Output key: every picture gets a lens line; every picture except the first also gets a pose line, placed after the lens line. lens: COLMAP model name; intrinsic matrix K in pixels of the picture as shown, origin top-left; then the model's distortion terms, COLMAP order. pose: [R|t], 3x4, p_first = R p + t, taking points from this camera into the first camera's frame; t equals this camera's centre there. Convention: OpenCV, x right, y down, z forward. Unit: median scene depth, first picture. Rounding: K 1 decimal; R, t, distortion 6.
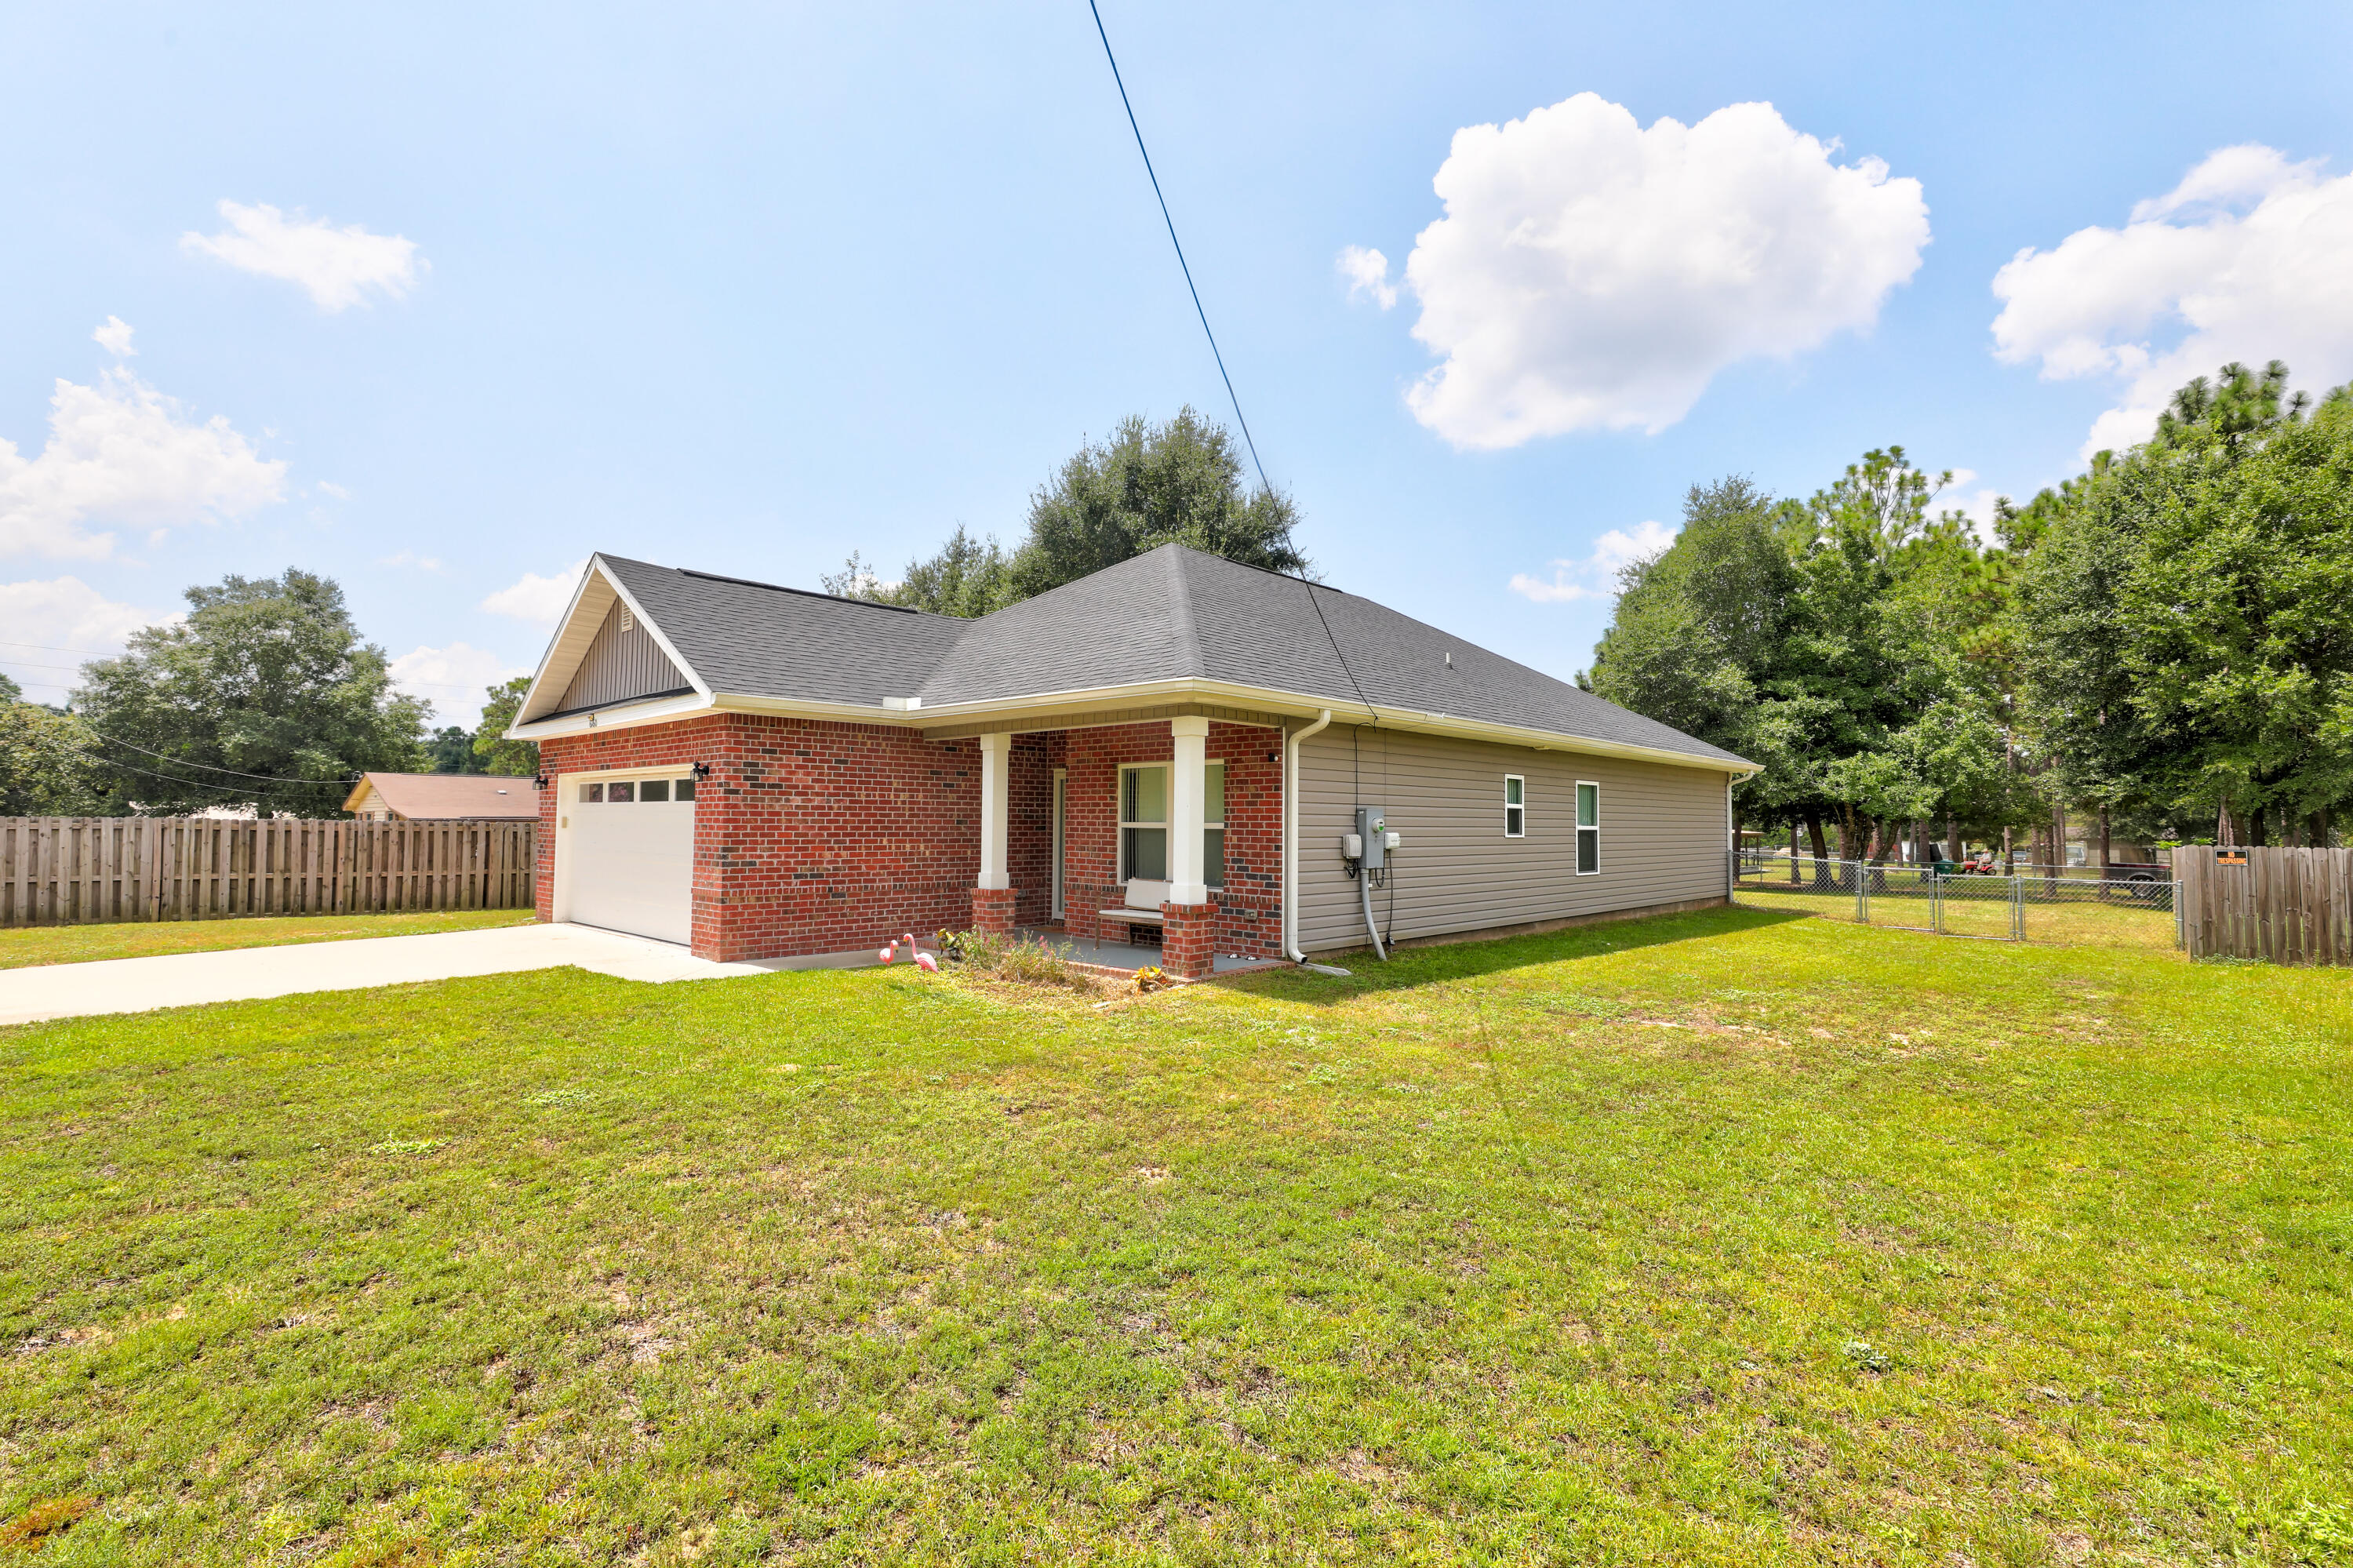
lens RADIAL K [[1065.5, 0, 1176.5], [0, 1065.5, 784.0], [0, 0, 1]] dist [-0.001481, -0.000145]
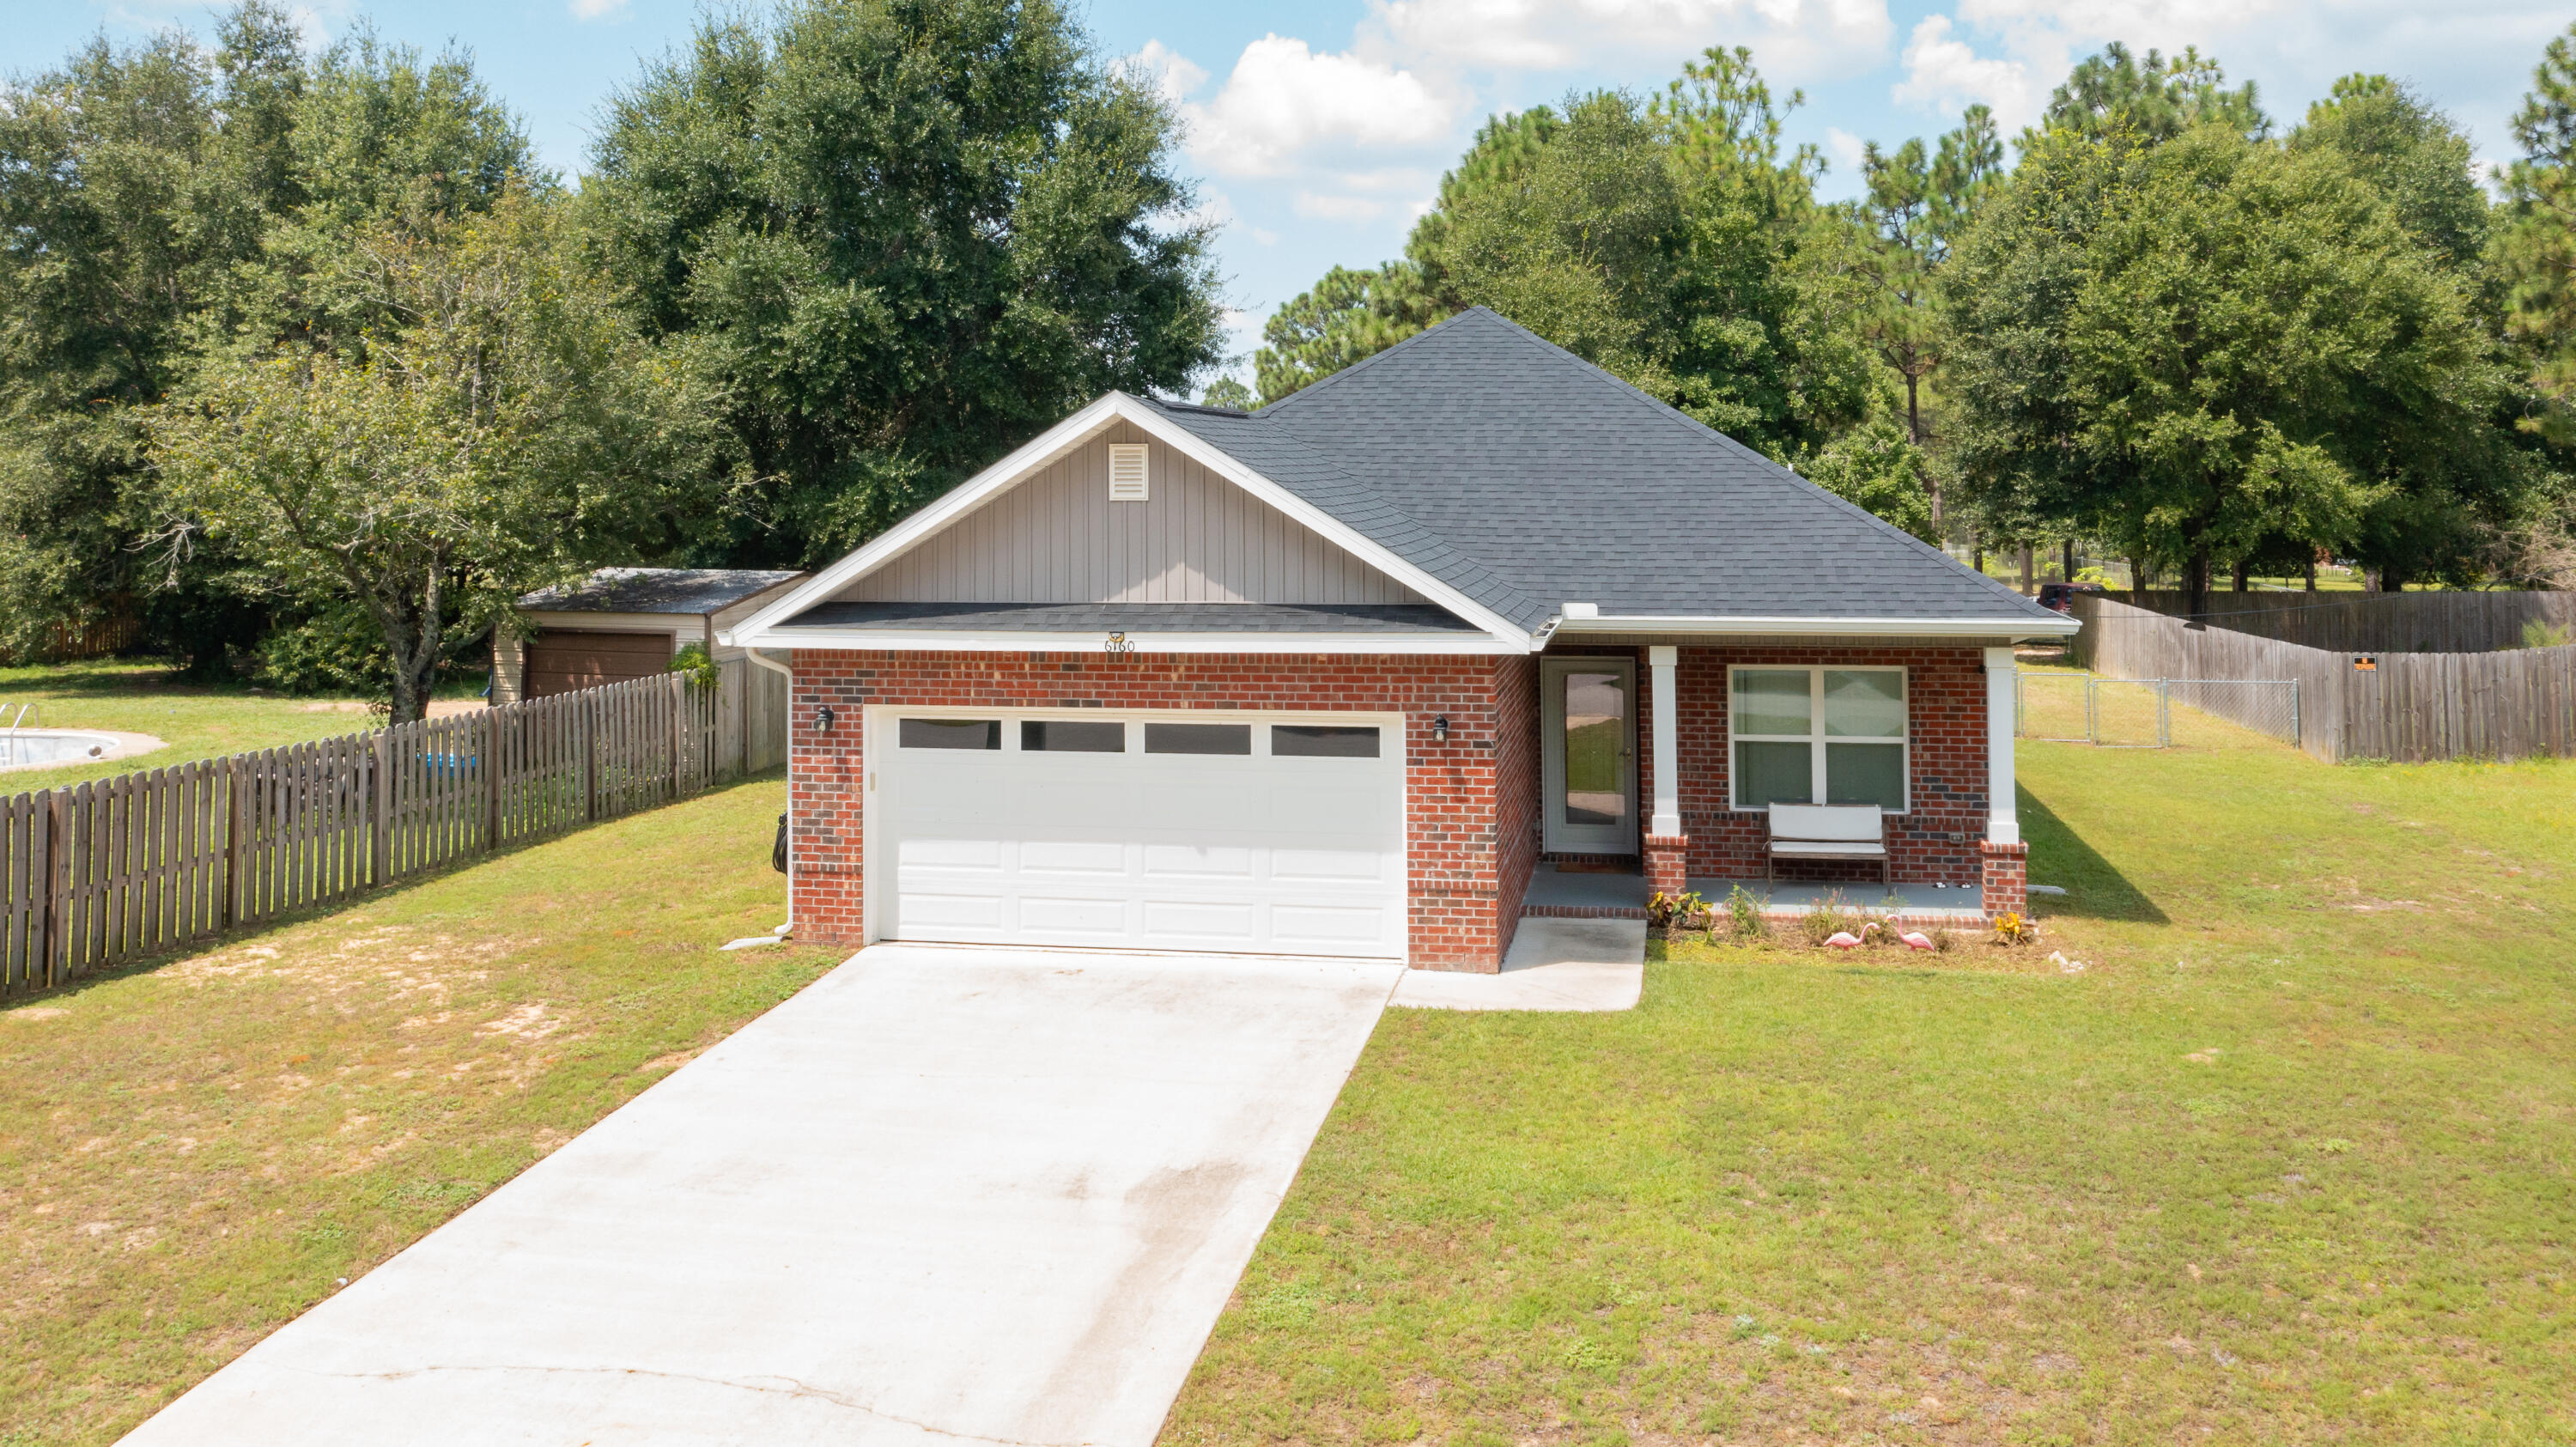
lens RADIAL K [[2137.0, 0, 1287.4], [0, 2137.0, 319.5], [0, 0, 1]] dist [-0.037750, 0.015073]
pose [[0.834631, 0.024771, 0.550253, -0.632348], [-0.007676, 0.999414, -0.033349, -0.114955], [-0.550756, 0.023610, 0.834332, -0.103125]]
